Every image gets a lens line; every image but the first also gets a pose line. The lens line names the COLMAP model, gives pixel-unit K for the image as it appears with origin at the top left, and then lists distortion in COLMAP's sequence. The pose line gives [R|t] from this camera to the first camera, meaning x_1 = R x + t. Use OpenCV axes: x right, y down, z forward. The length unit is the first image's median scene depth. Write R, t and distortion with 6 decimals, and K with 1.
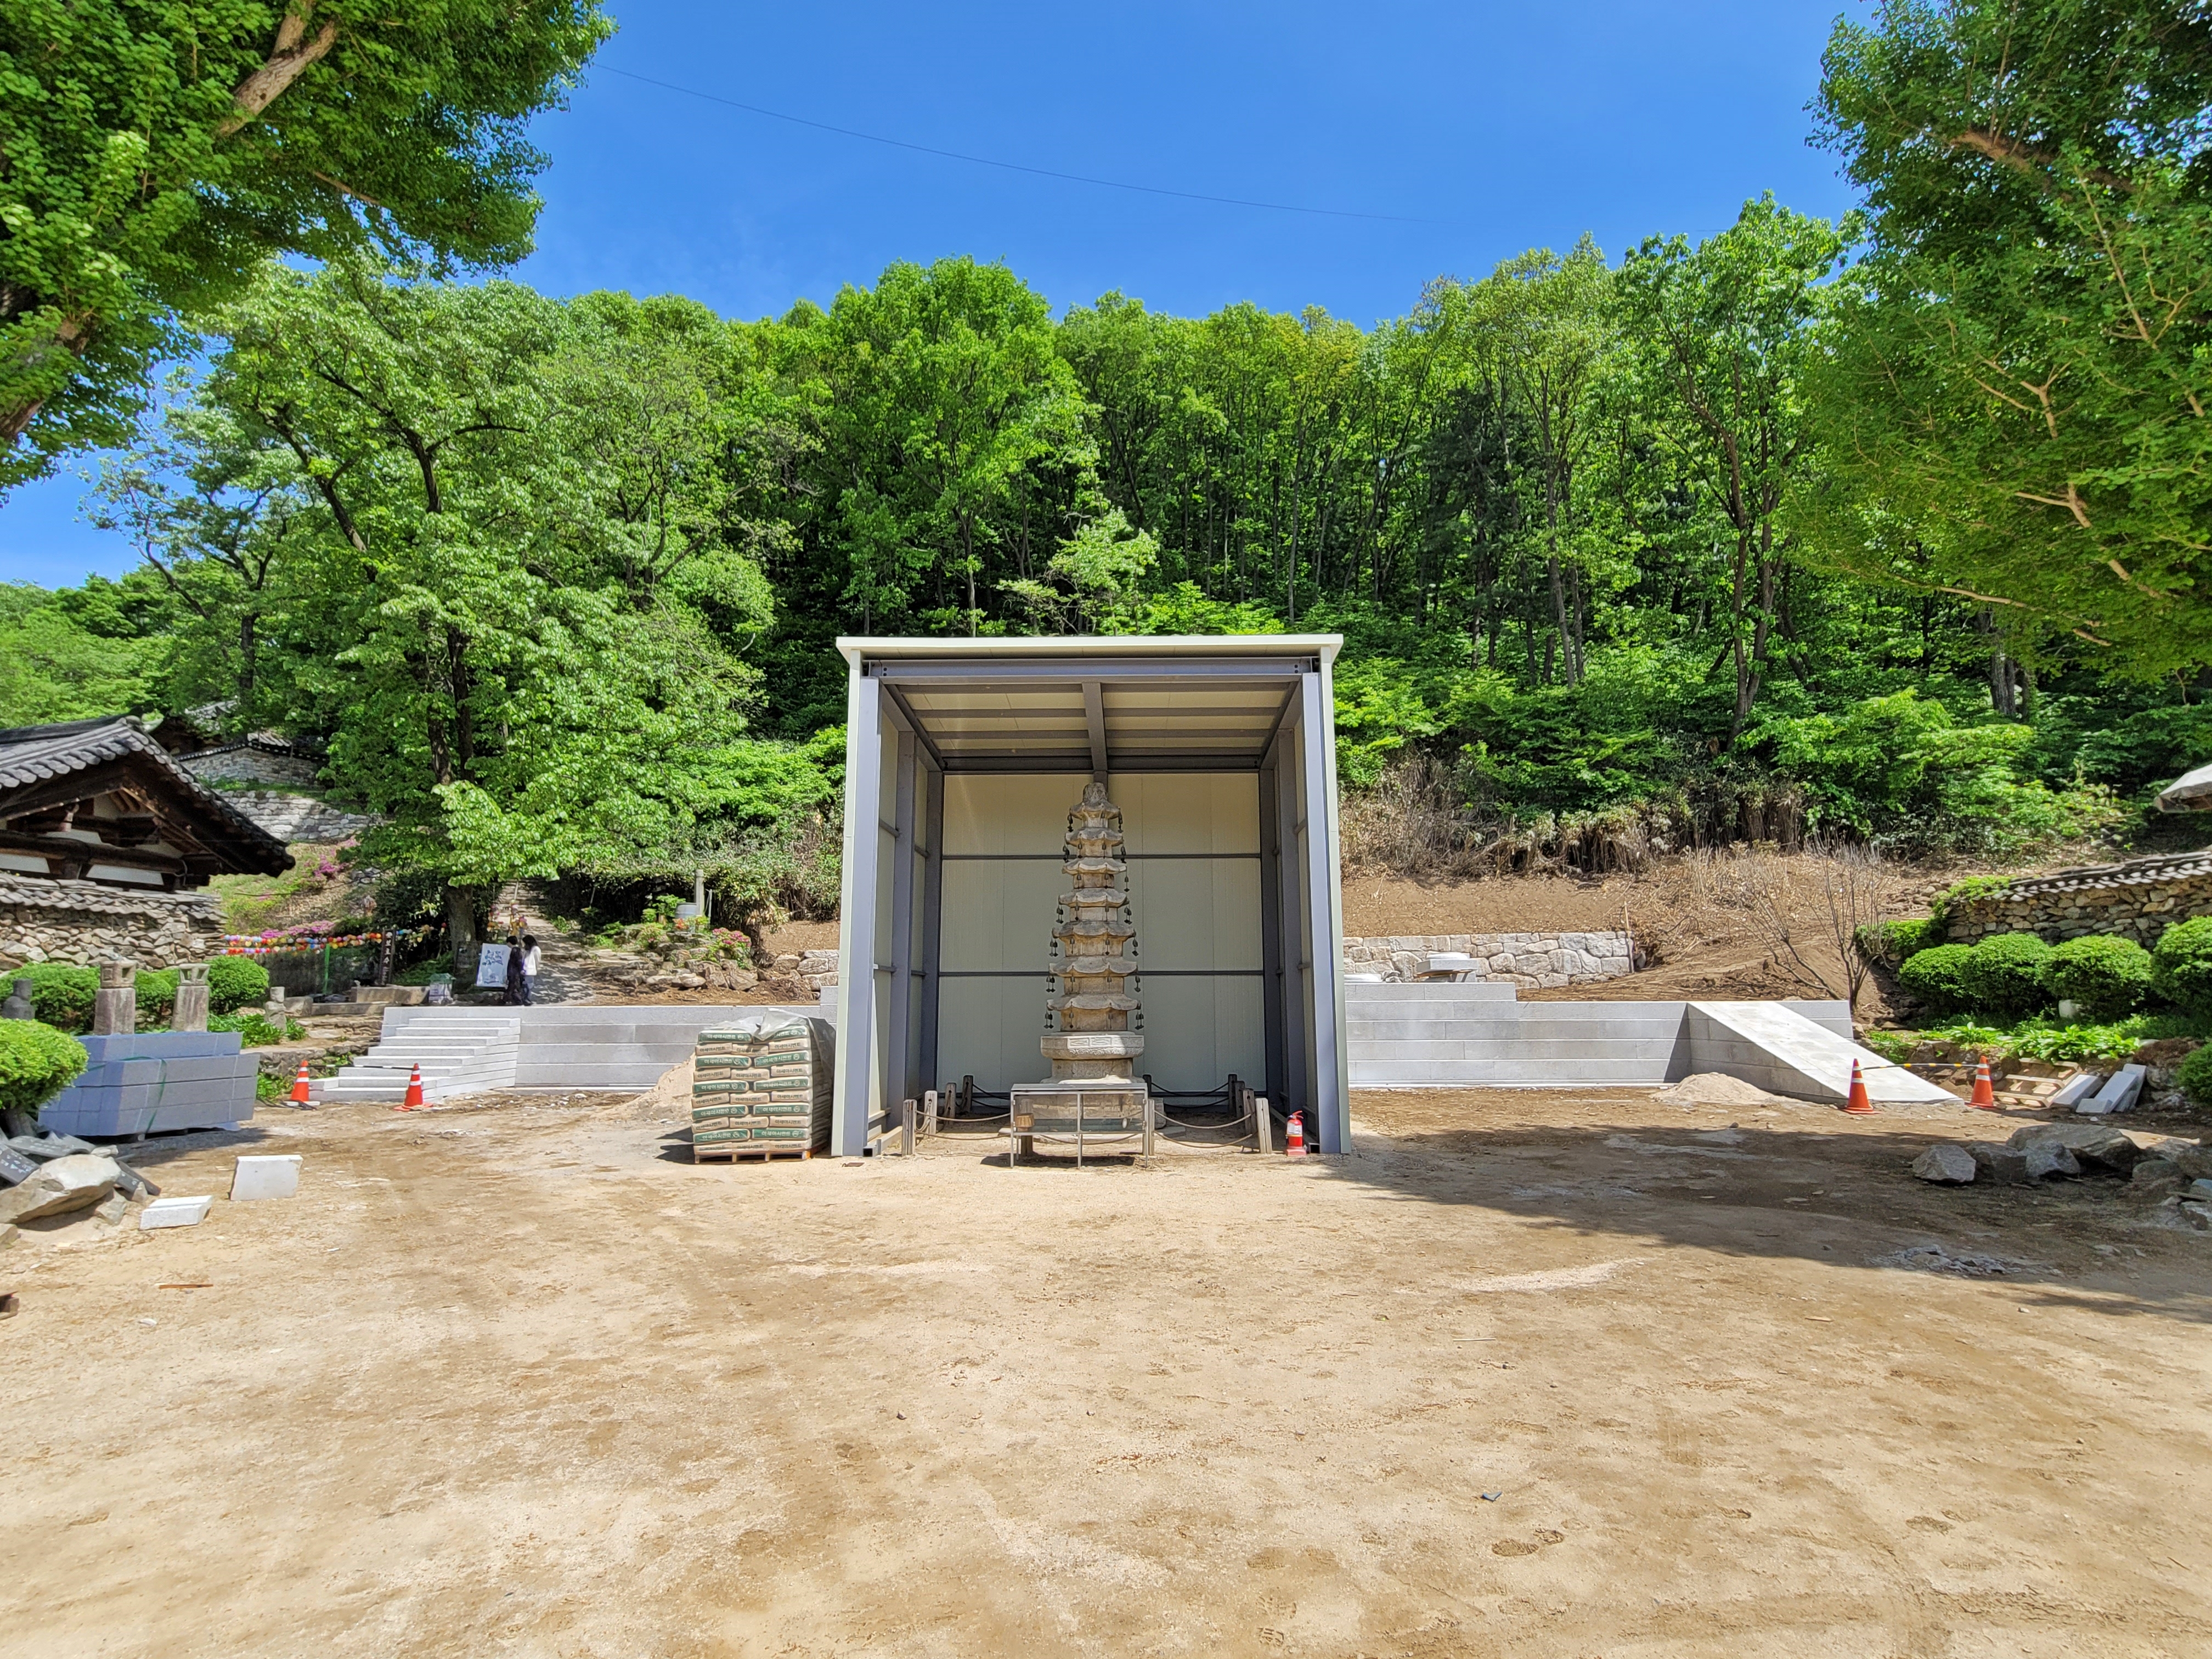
lens RADIAL K [[1058.8, 0, 1116.6], [0, 1058.8, 822.8], [0, 0, 1]] dist [-0.000428, -0.000295]
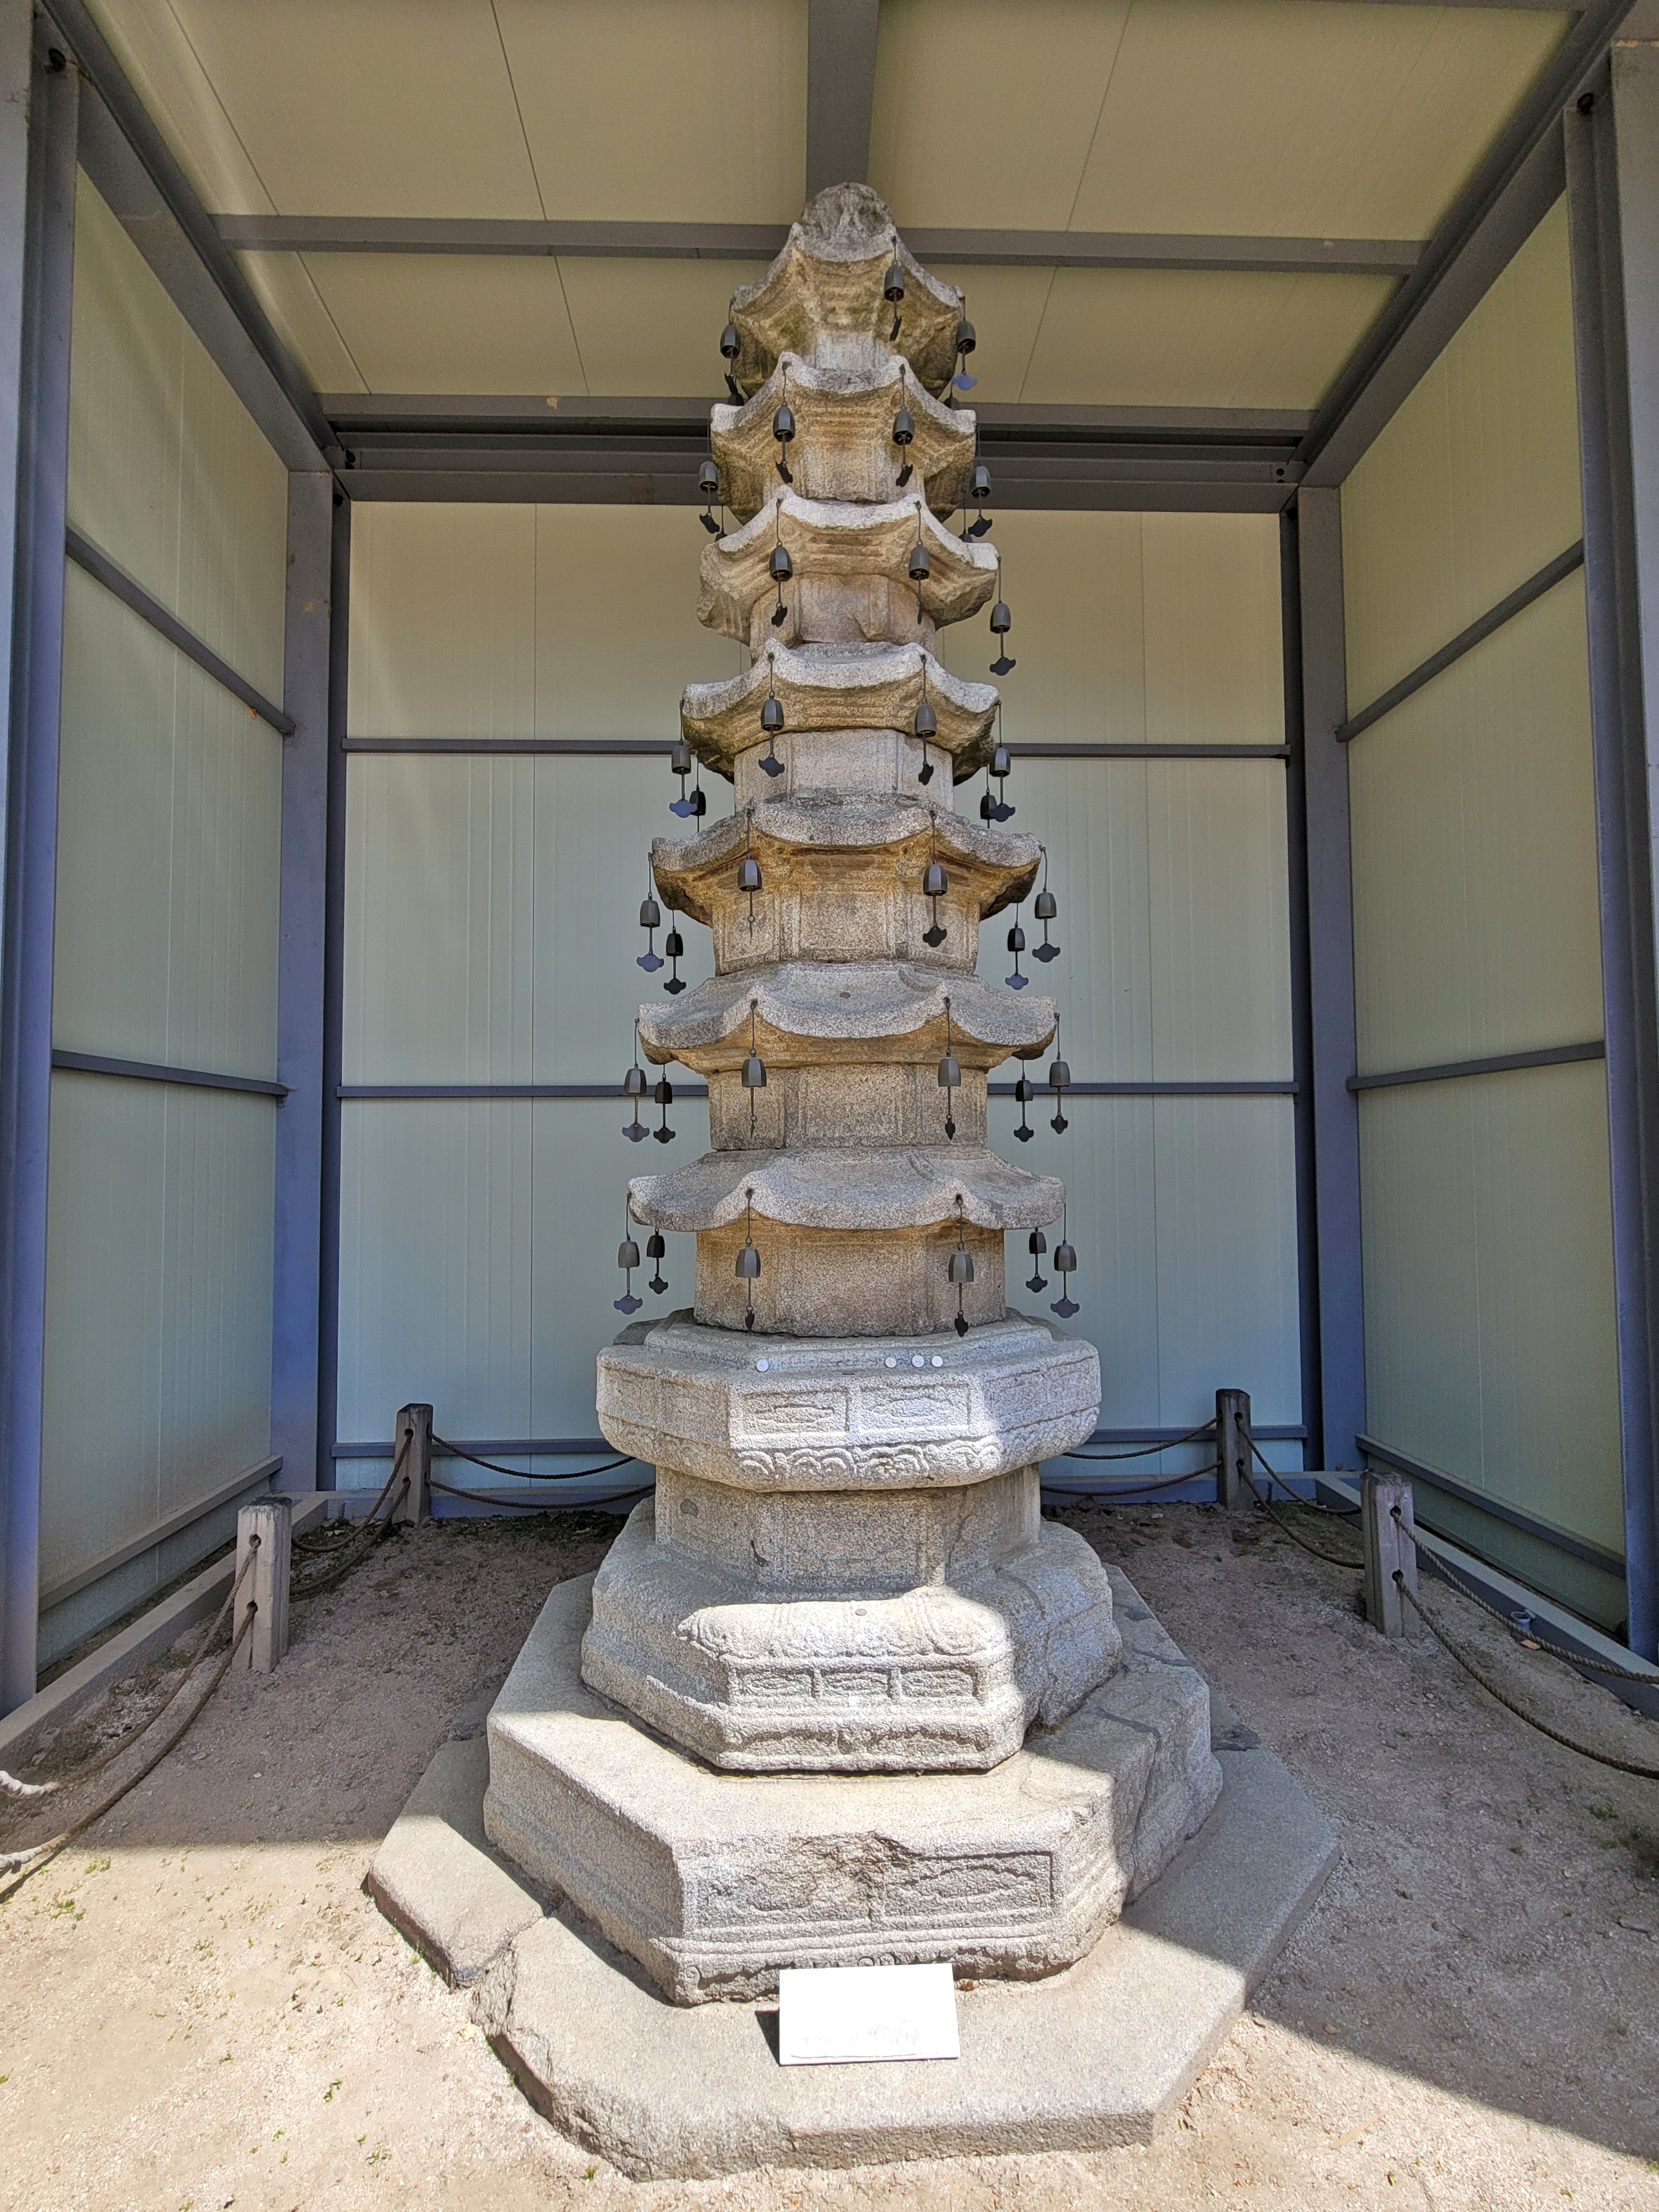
lens RADIAL K [[1058.8, 0, 827.7], [0, 1058.8, 1101.5], [0, 0, 1]] dist [-0.000428, -0.000295]
pose [[0.998271, 0.005026, 0.058571, -0.038790], [-0.011545, 0.993697, 0.111505, 0.129455], [-0.057641, -0.111989, 0.992036, 0.796190]]
